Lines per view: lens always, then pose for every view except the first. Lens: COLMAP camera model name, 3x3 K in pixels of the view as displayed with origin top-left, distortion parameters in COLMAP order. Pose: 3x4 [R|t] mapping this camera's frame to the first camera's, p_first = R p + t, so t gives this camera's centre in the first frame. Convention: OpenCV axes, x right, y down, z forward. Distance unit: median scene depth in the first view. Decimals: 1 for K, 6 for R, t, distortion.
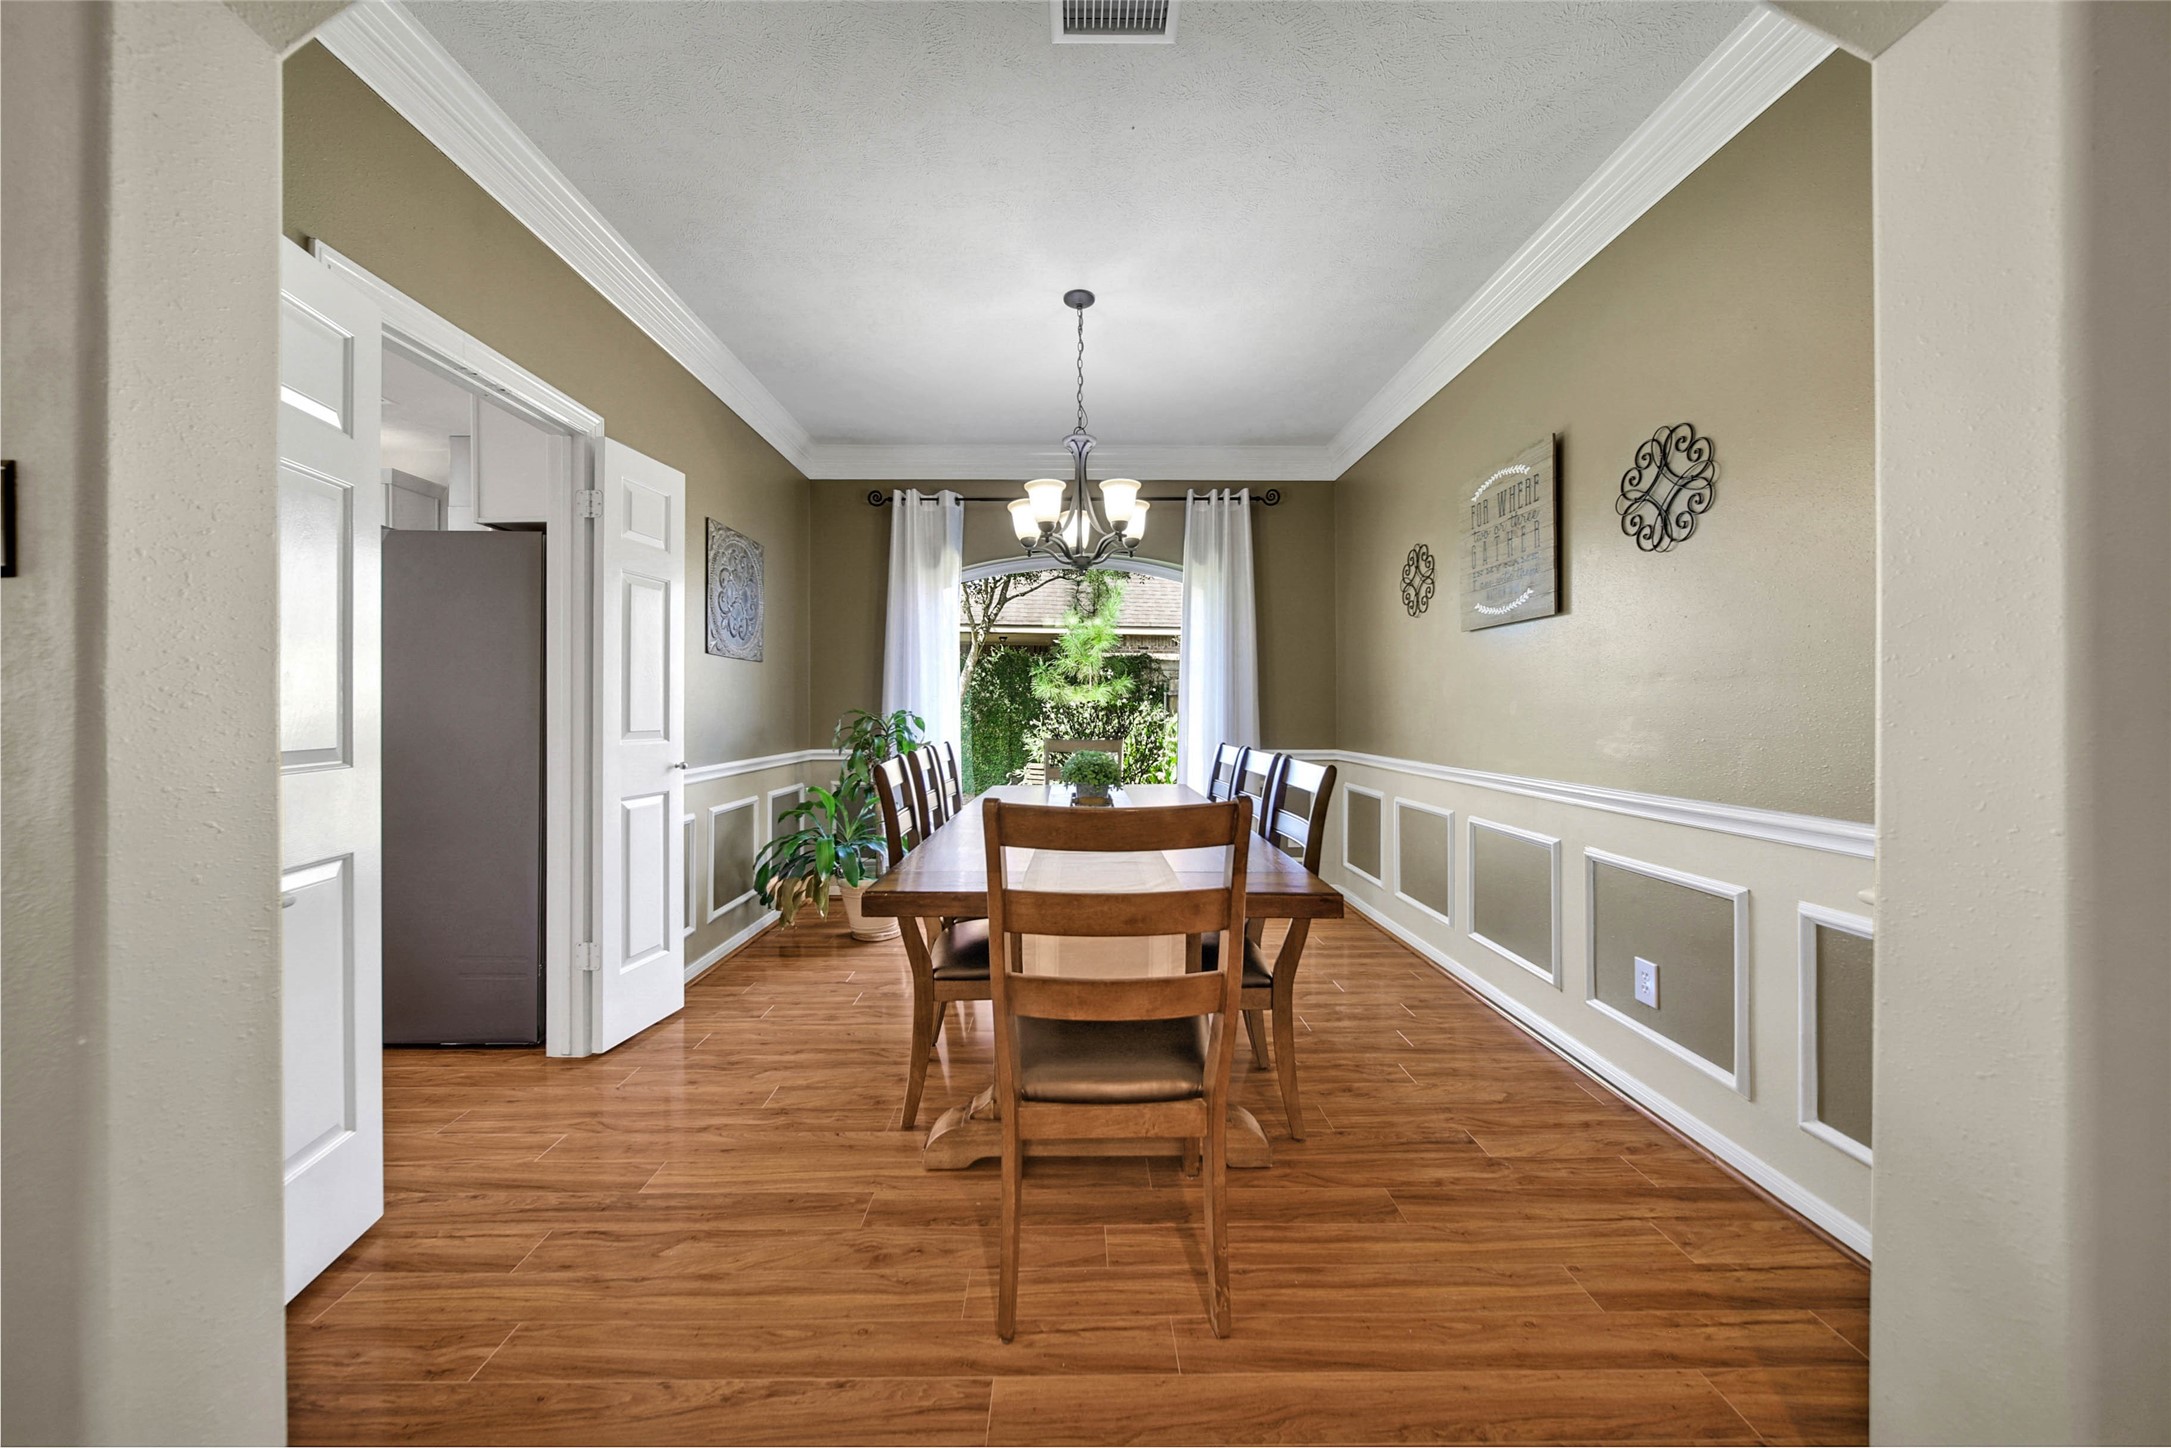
lens RADIAL K [[751.5, 0, 1080.9], [0, 751.5, 705.6], [0, 0, 1]] dist [0.000025, 0.000013]
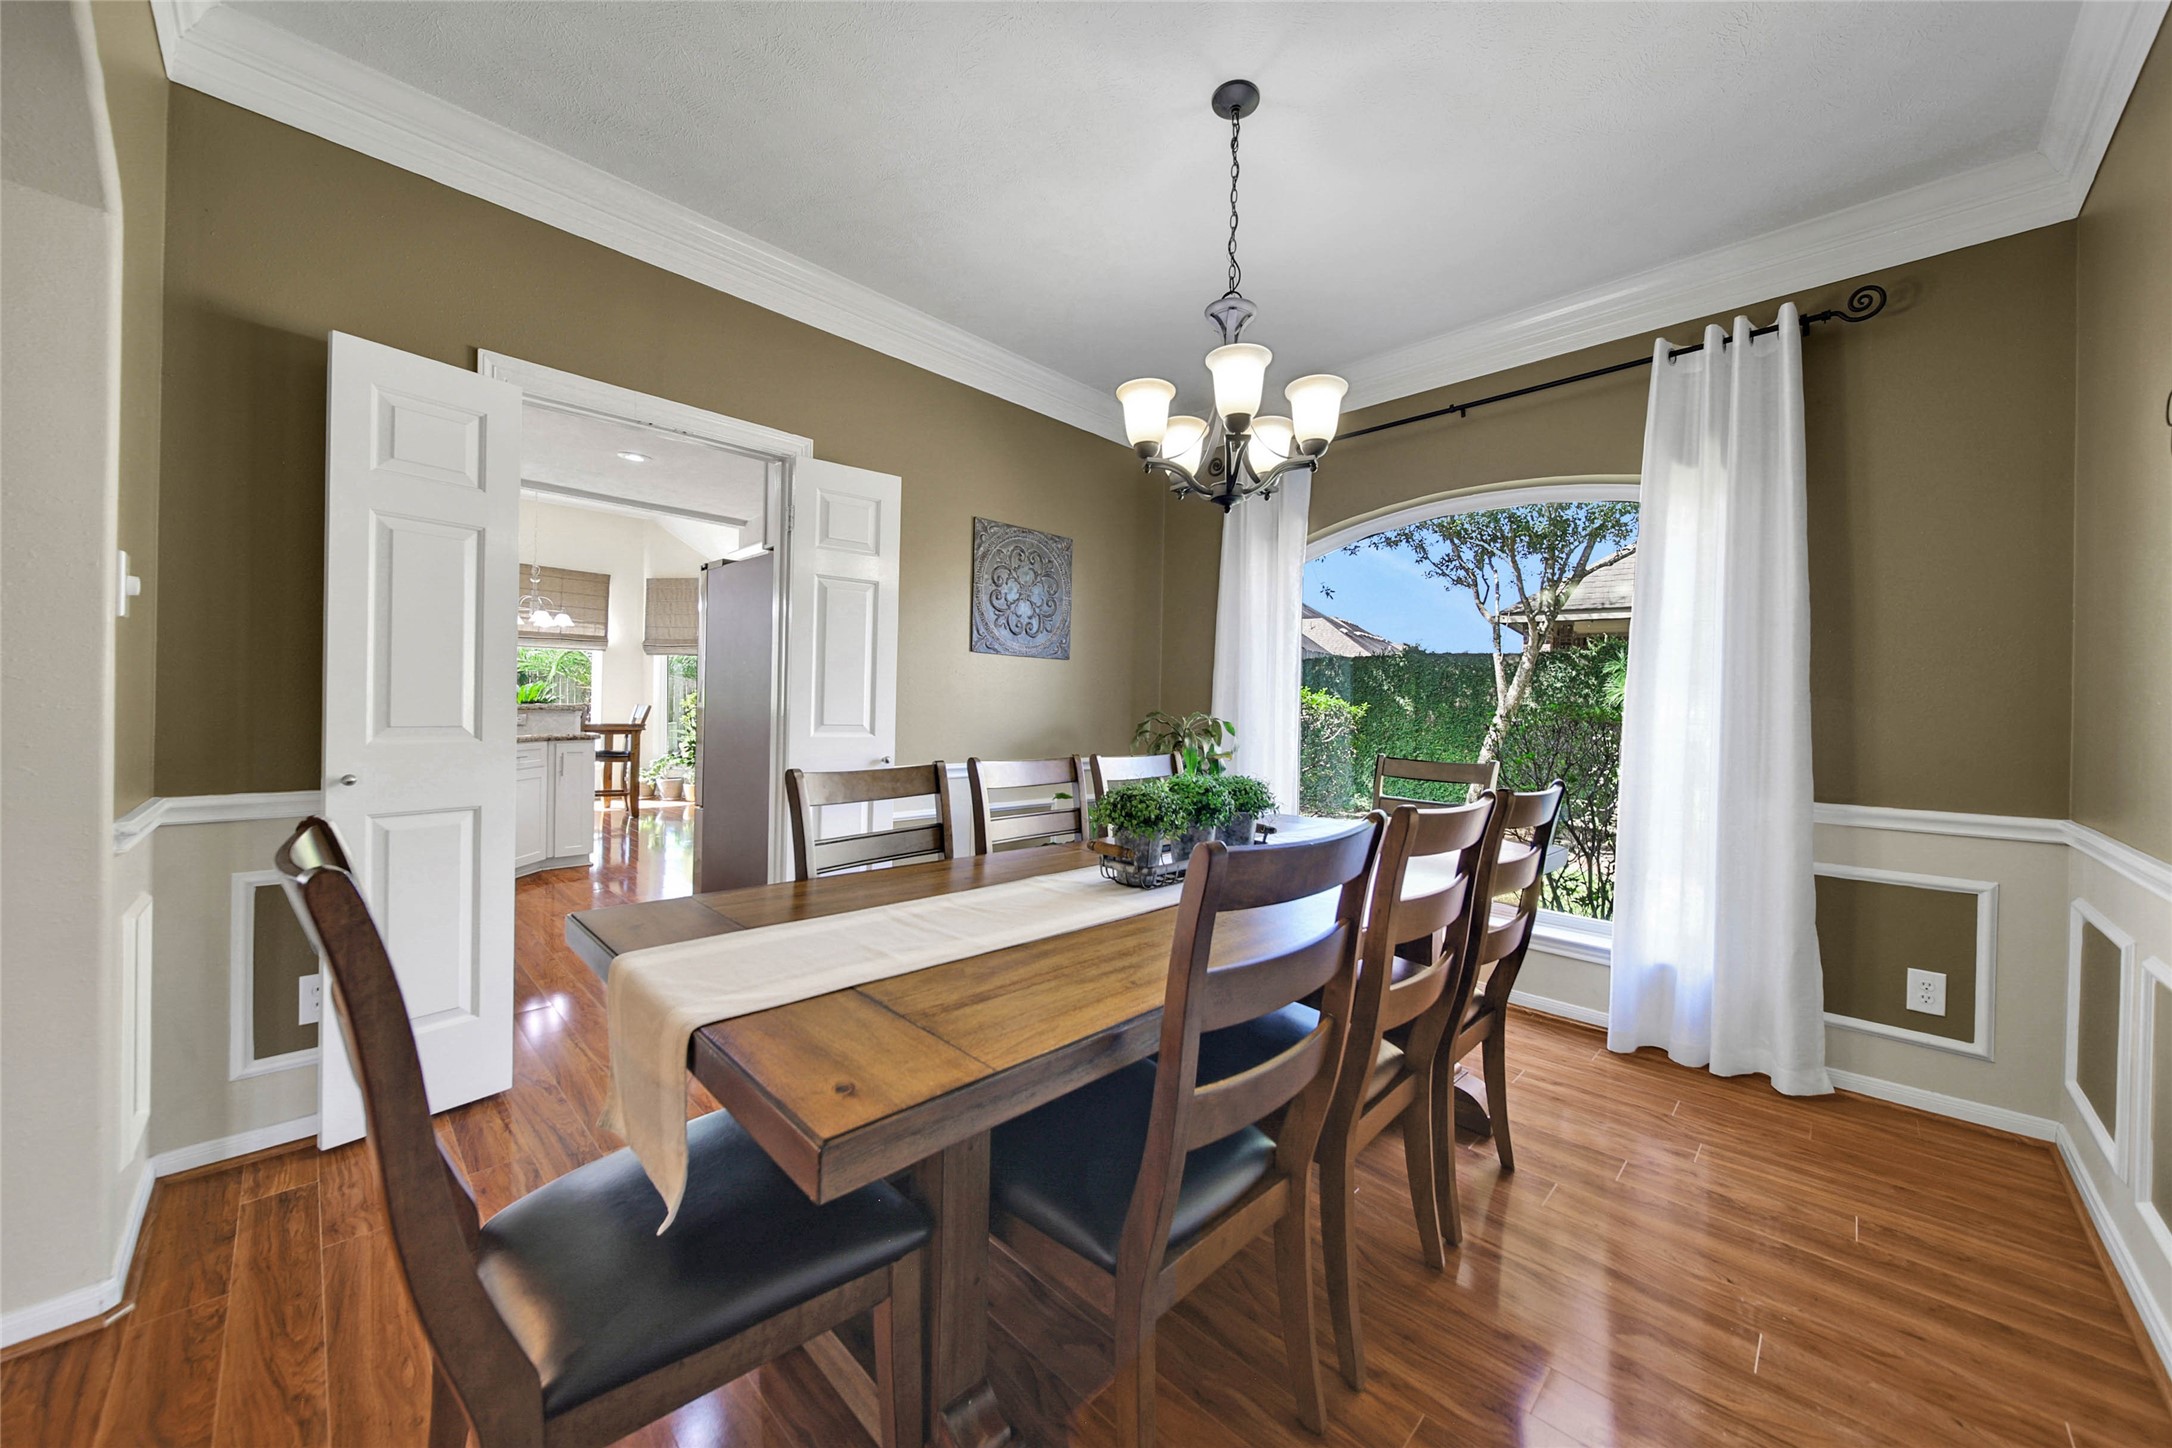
lens RADIAL K [[779.8, 0, 1102.6], [0, 779.8, 713.2], [0, 0, 1]] dist [0.001082, 0.000013]
pose [[0.707763, 0.022093, -0.706104, 0.271919], [-0.020110, 0.999736, 0.011124, -0.001910], [0.706164, 0.006327, 0.708020, 0.282942]]
